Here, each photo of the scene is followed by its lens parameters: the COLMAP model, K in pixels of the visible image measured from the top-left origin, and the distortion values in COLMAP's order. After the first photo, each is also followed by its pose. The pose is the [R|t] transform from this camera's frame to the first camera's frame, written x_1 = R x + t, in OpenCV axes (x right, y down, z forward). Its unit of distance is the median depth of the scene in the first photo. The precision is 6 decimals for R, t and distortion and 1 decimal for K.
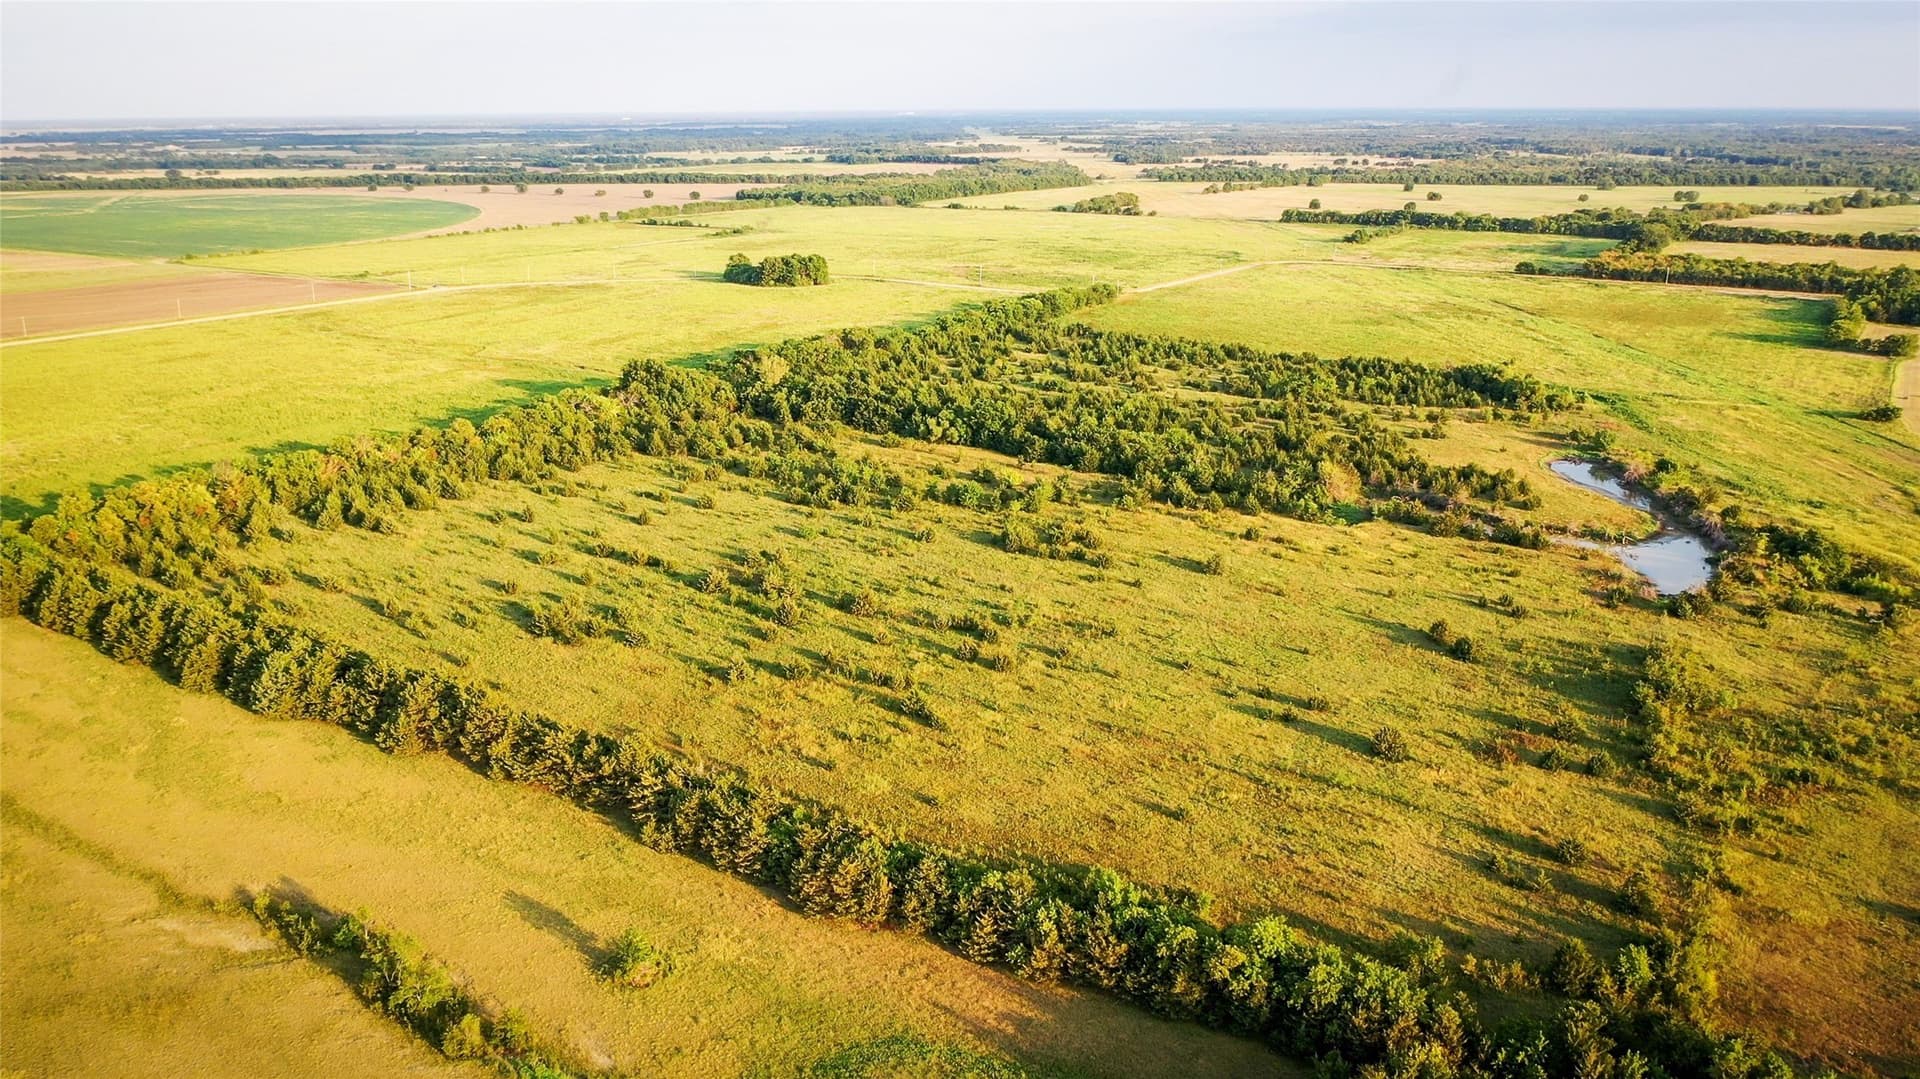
lens RADIAL K [[1526.9, 0, 971.0], [0, 1526.9, 537.8], [0, 0, 1]] dist [-0.017030, -0.002018]
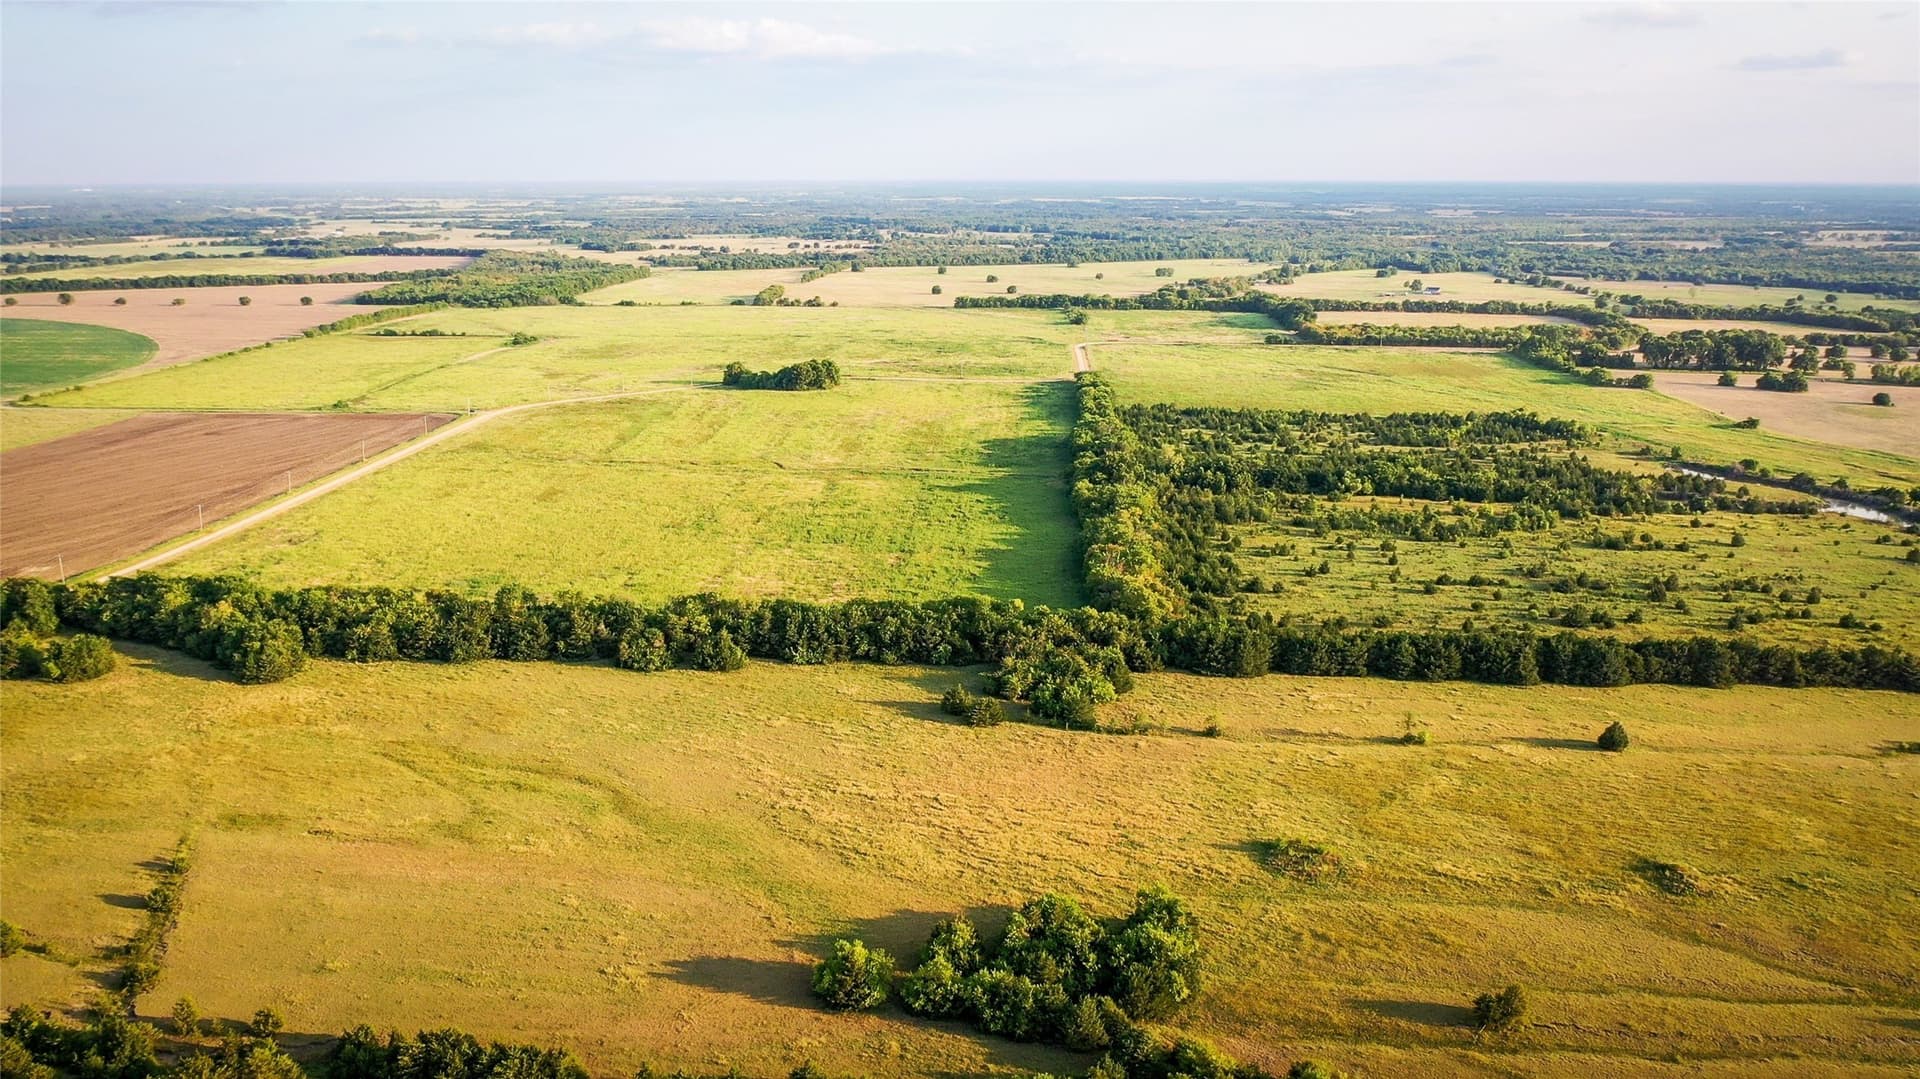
lens RADIAL K [[1526.9, 0, 964.0], [0, 1526.9, 531.8], [0, 0, 1]] dist [-0.017030, -0.002018]
pose [[0.877369, -0.106050, 0.467950, -0.933252], [0.128399, 0.991593, -0.016016, -0.051179], [-0.462318, 0.074136, 0.883610, -0.034415]]
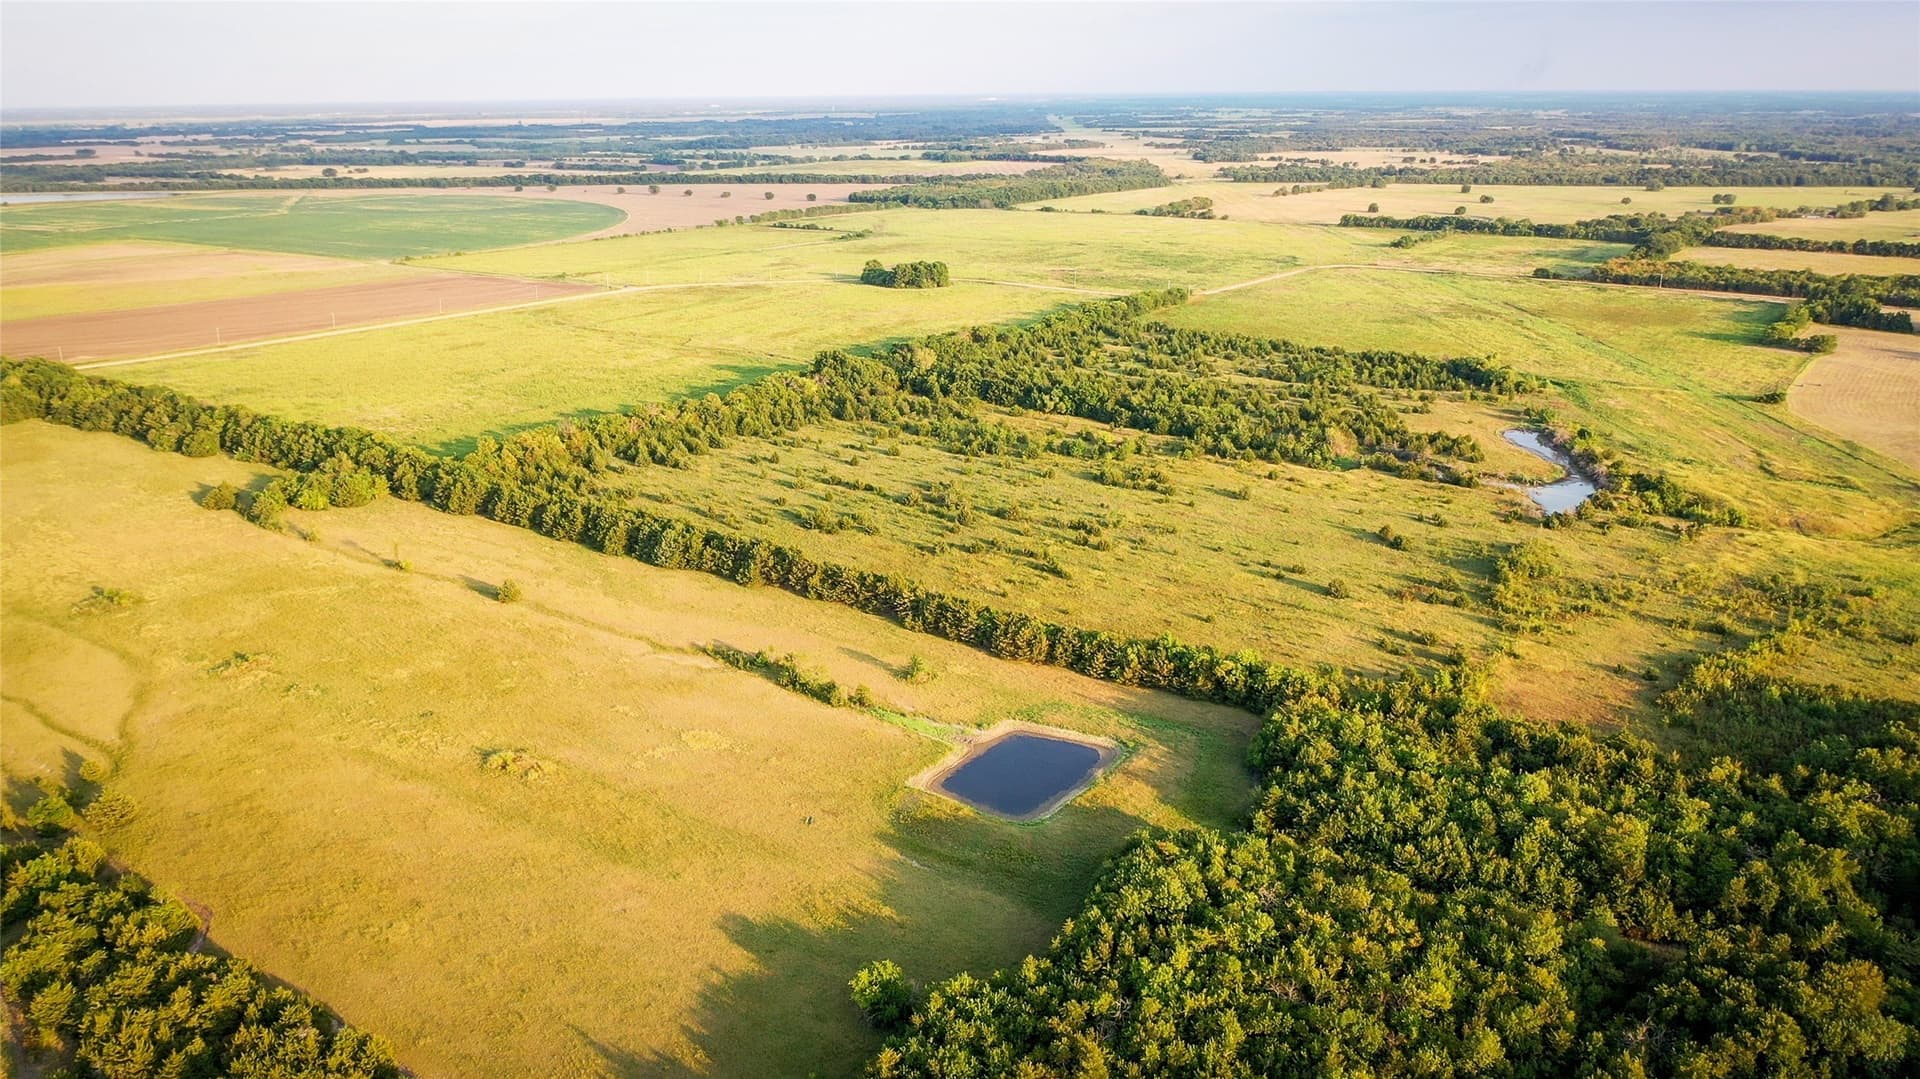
lens RADIAL K [[1526.9, 0, 972.4], [0, 1526.9, 540.0], [0, 0, 1]] dist [-0.017030, -0.002018]
pose [[0.998728, 0.011610, -0.049068, -0.022571], [-0.011024, 0.999865, 0.012197, 0.033901], [0.049203, -0.011640, 0.998721, -0.355398]]
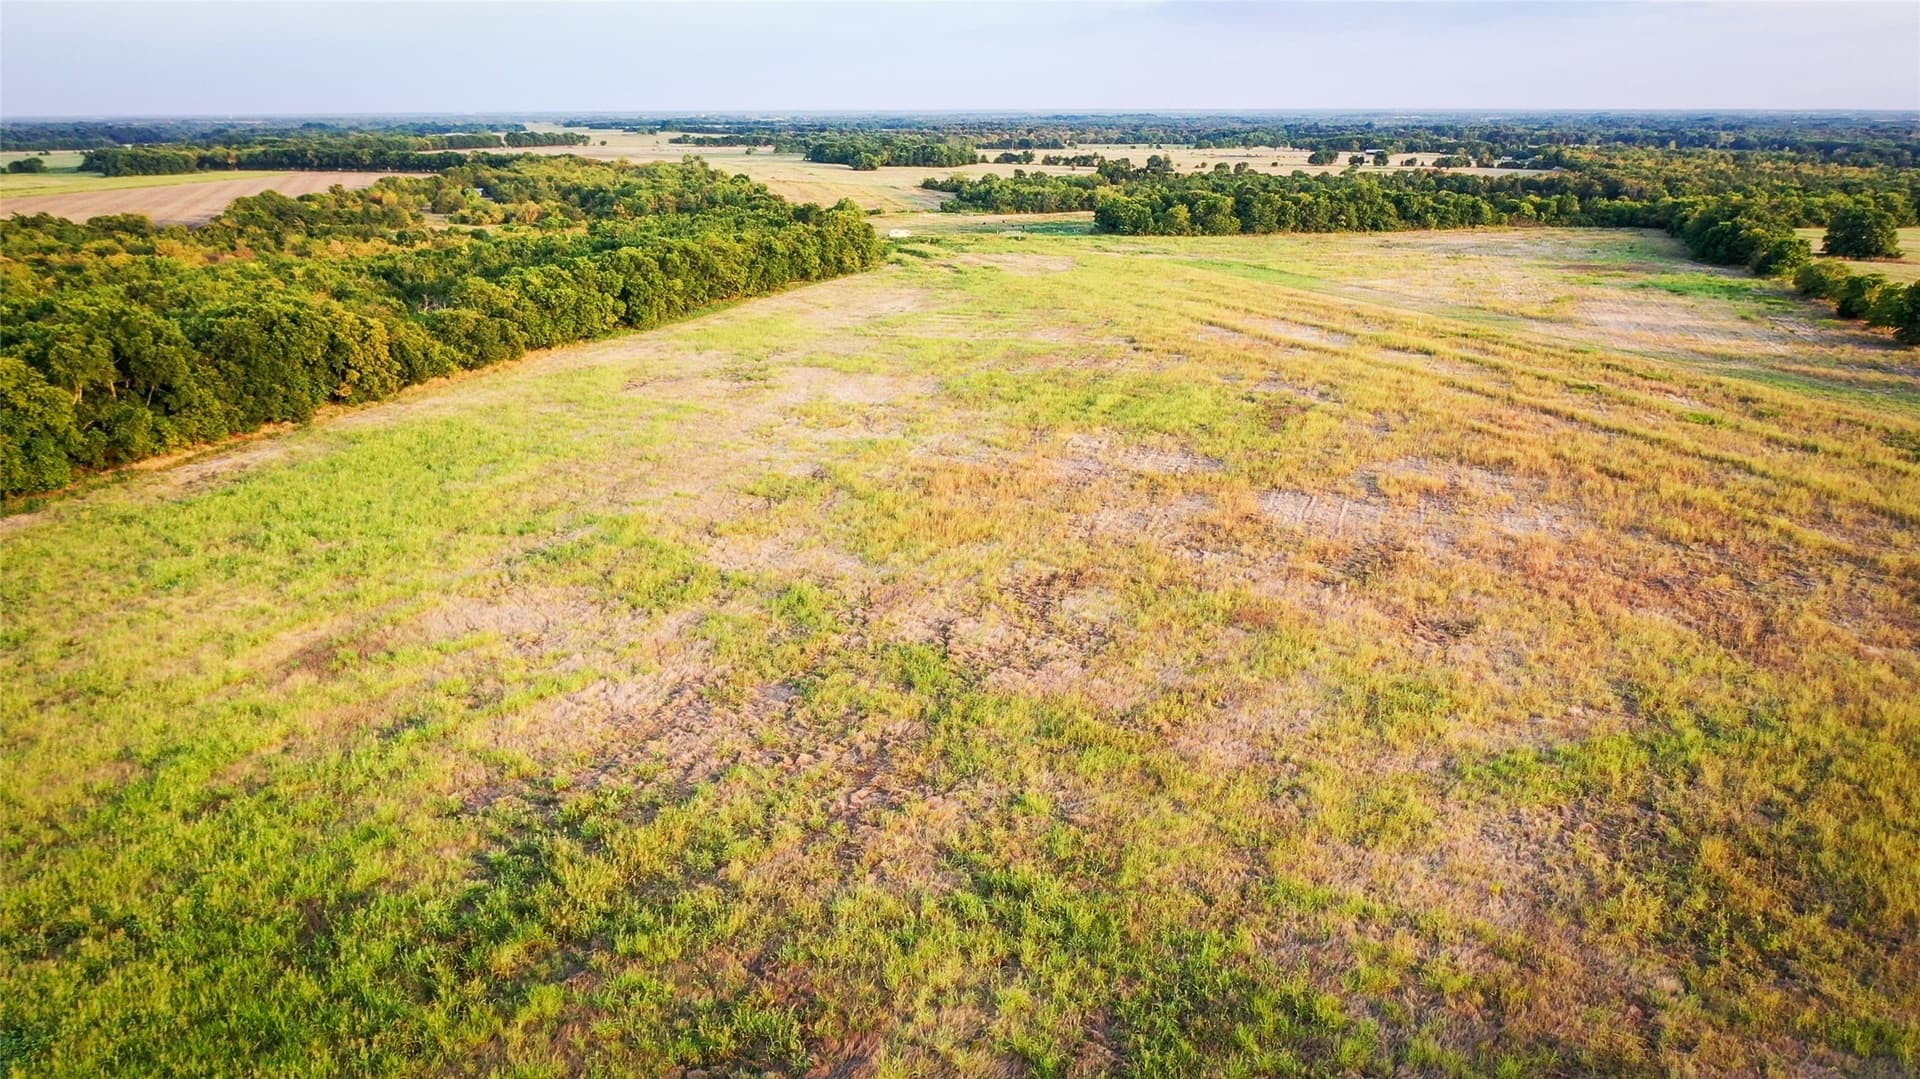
lens RADIAL K [[1526.9, 0, 952.9], [0, 1526.9, 531.7], [0, 0, 1]] dist [-0.017030, -0.002018]
pose [[0.969059, -0.065045, 0.238103, 0.128767], [0.066480, 0.997786, 0.002007, -0.744205], [-0.237706, 0.013884, 0.971238, 3.032205]]
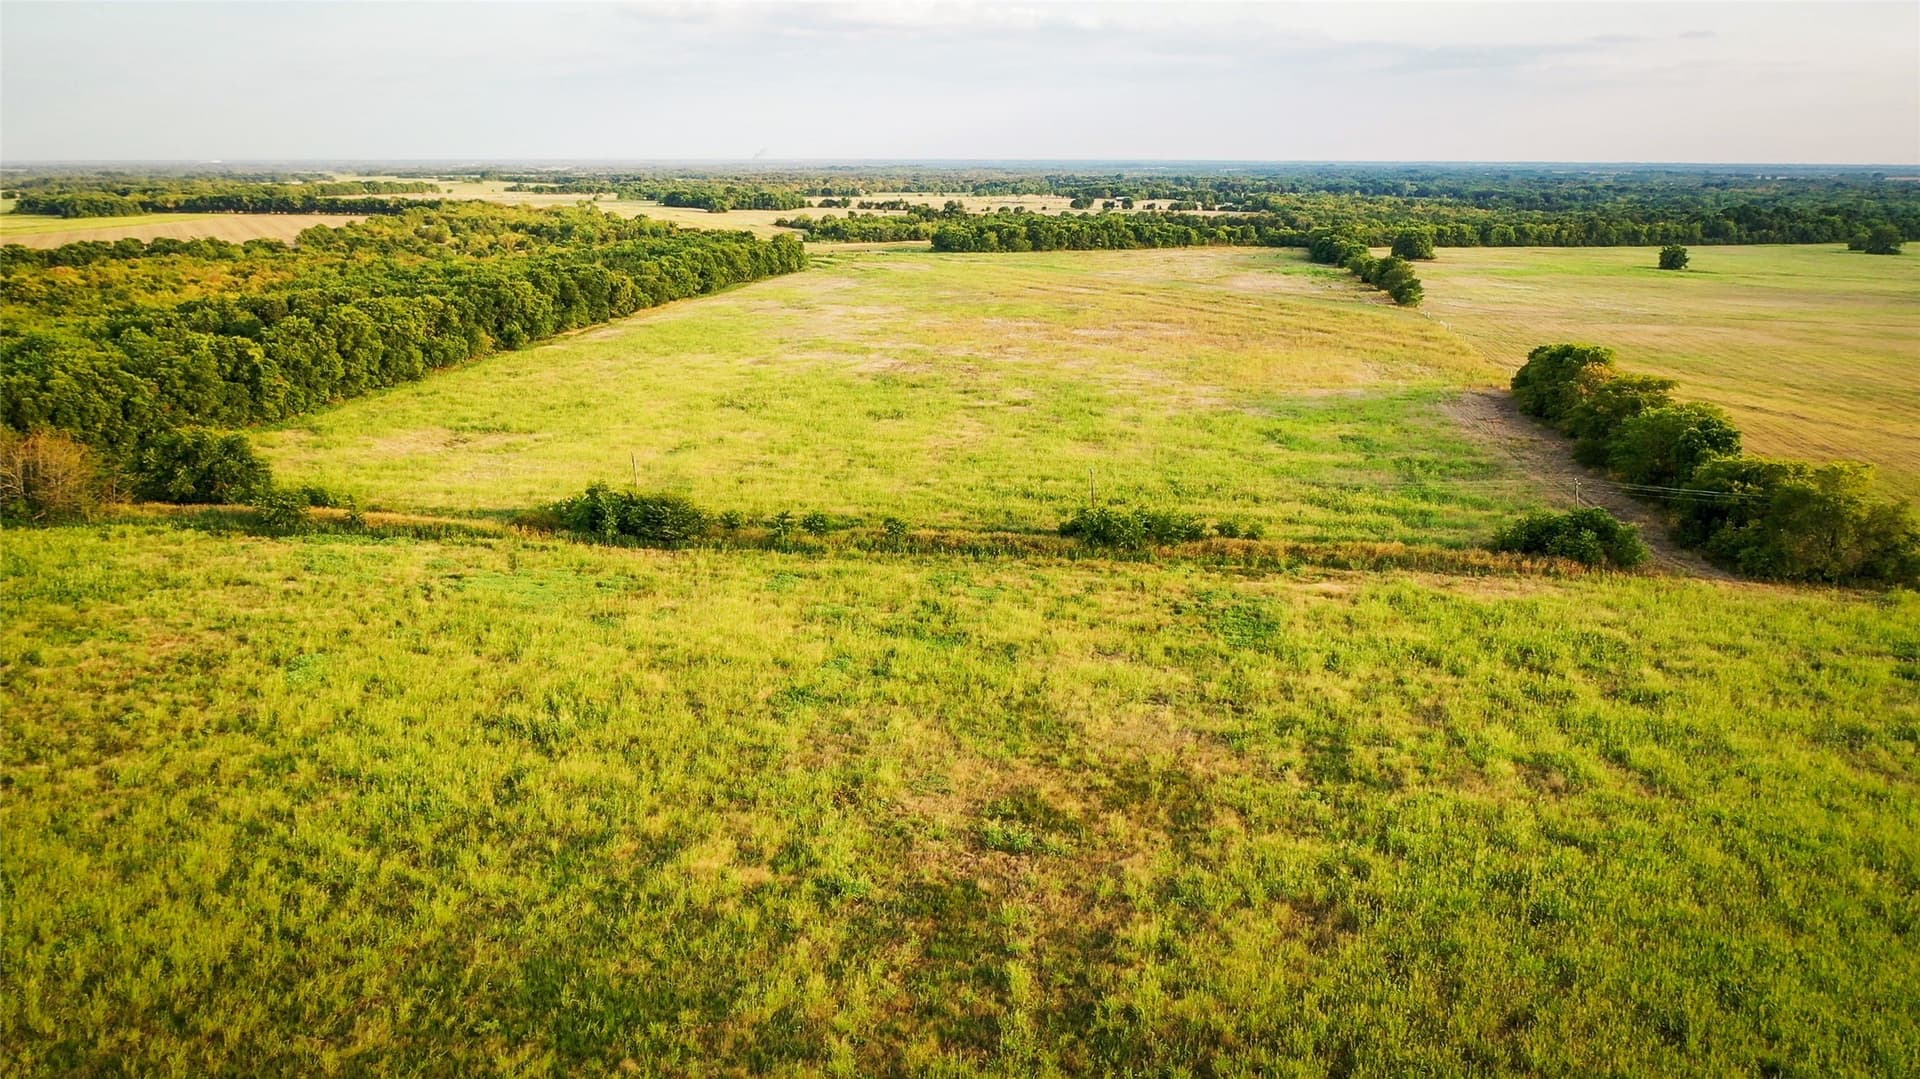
lens RADIAL K [[1526.9, 0, 959.4], [0, 1526.9, 545.8], [0, 0, 1]] dist [-0.017030, -0.002018]
pose [[0.919135, -0.091426, 0.383187, -0.103299], [0.101915, 0.994768, -0.007114, -0.633308], [-0.380532, 0.045591, 0.923643, 2.615616]]
